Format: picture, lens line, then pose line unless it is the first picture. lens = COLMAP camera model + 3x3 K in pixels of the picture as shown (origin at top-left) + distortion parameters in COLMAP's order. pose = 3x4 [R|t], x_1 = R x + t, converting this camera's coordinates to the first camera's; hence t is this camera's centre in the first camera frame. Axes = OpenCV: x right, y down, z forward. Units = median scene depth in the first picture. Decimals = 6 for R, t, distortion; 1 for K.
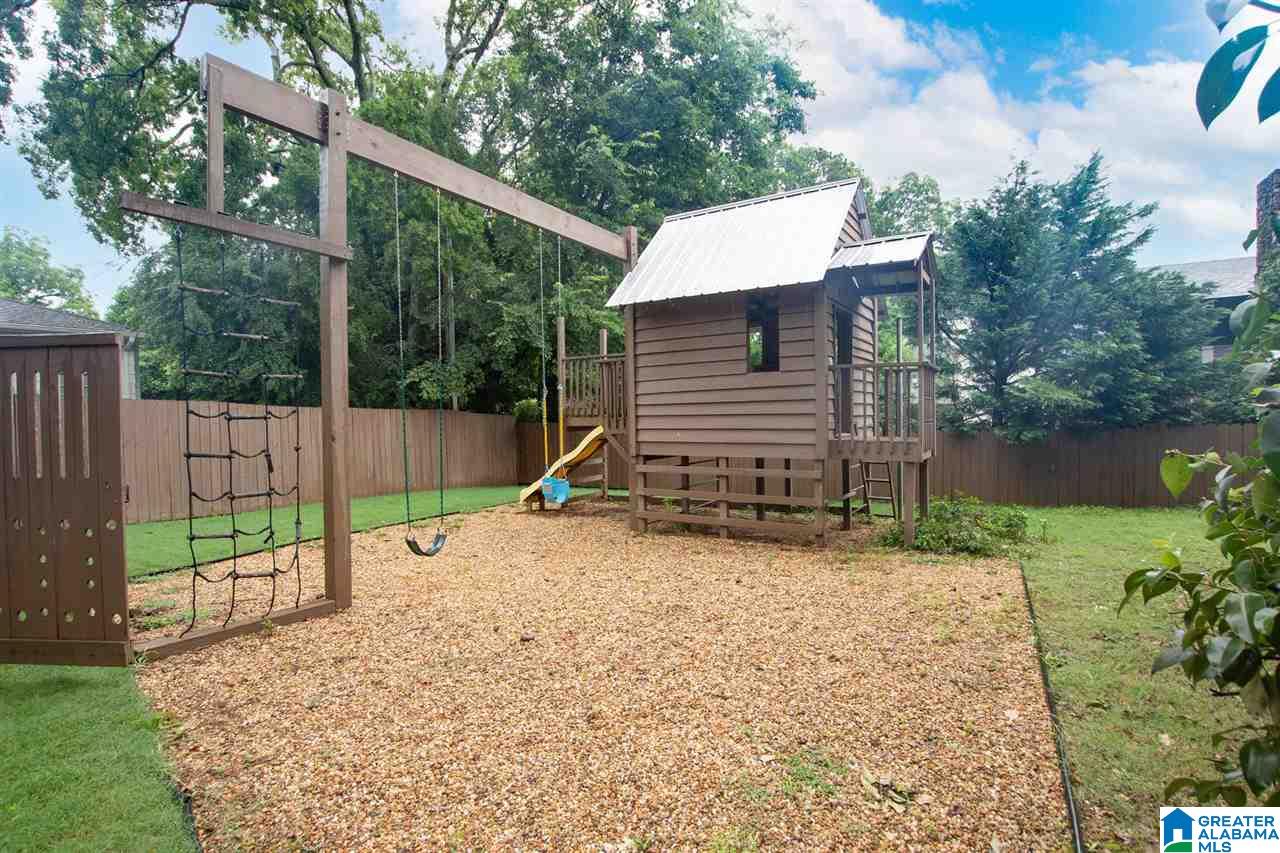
lens RADIAL K [[593.8, 0, 662.2], [0, 593.8, 434.0], [0, 0, 1]] dist [-0.019946, 0.000618]
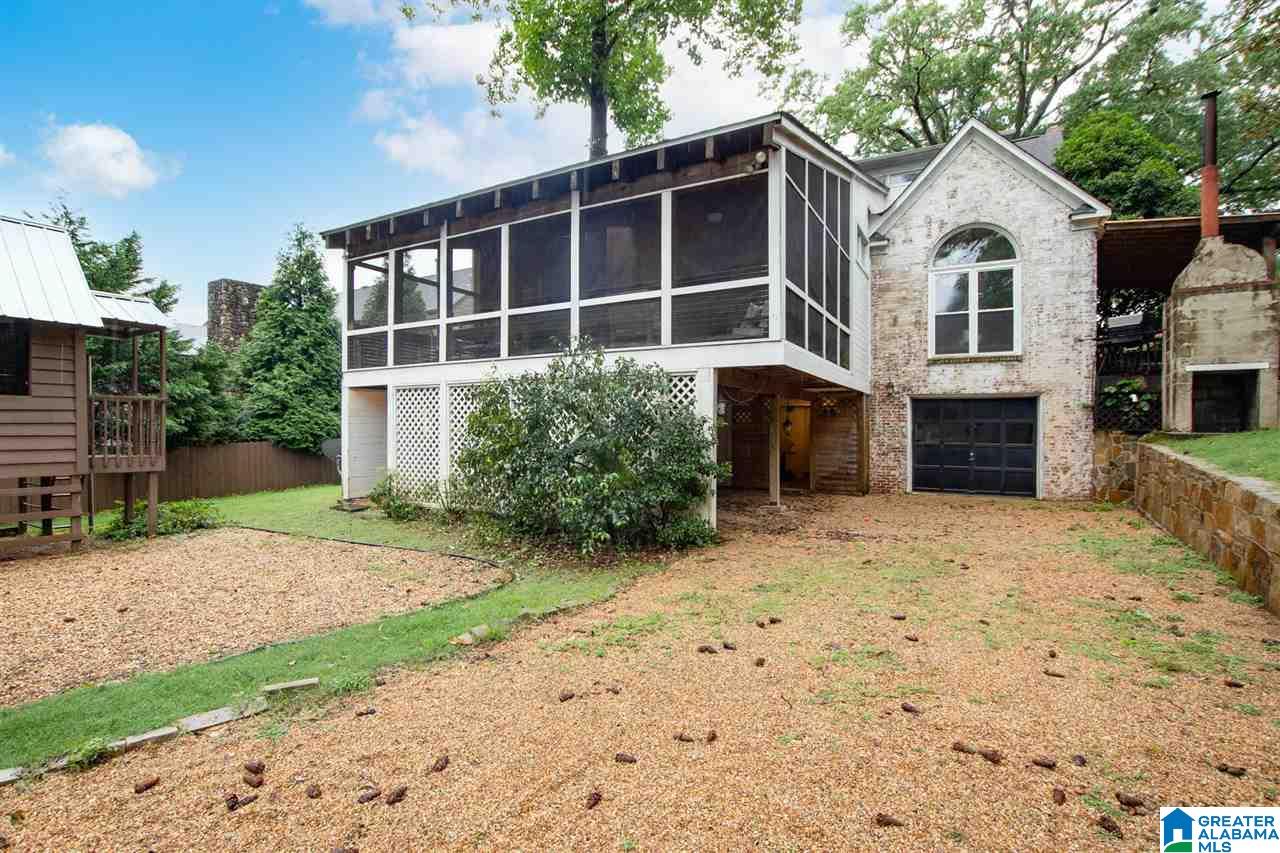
lens RADIAL K [[593.8, 0, 639.8], [0, 593.8, 429.8], [0, 0, 1]] dist [-0.019946, 0.000618]
pose [[-0.038123, 0.014957, 0.999161, -0.888021], [0.022963, 0.999637, -0.014088, -0.004357], [-0.999009, 0.022407, -0.038453, -0.054188]]
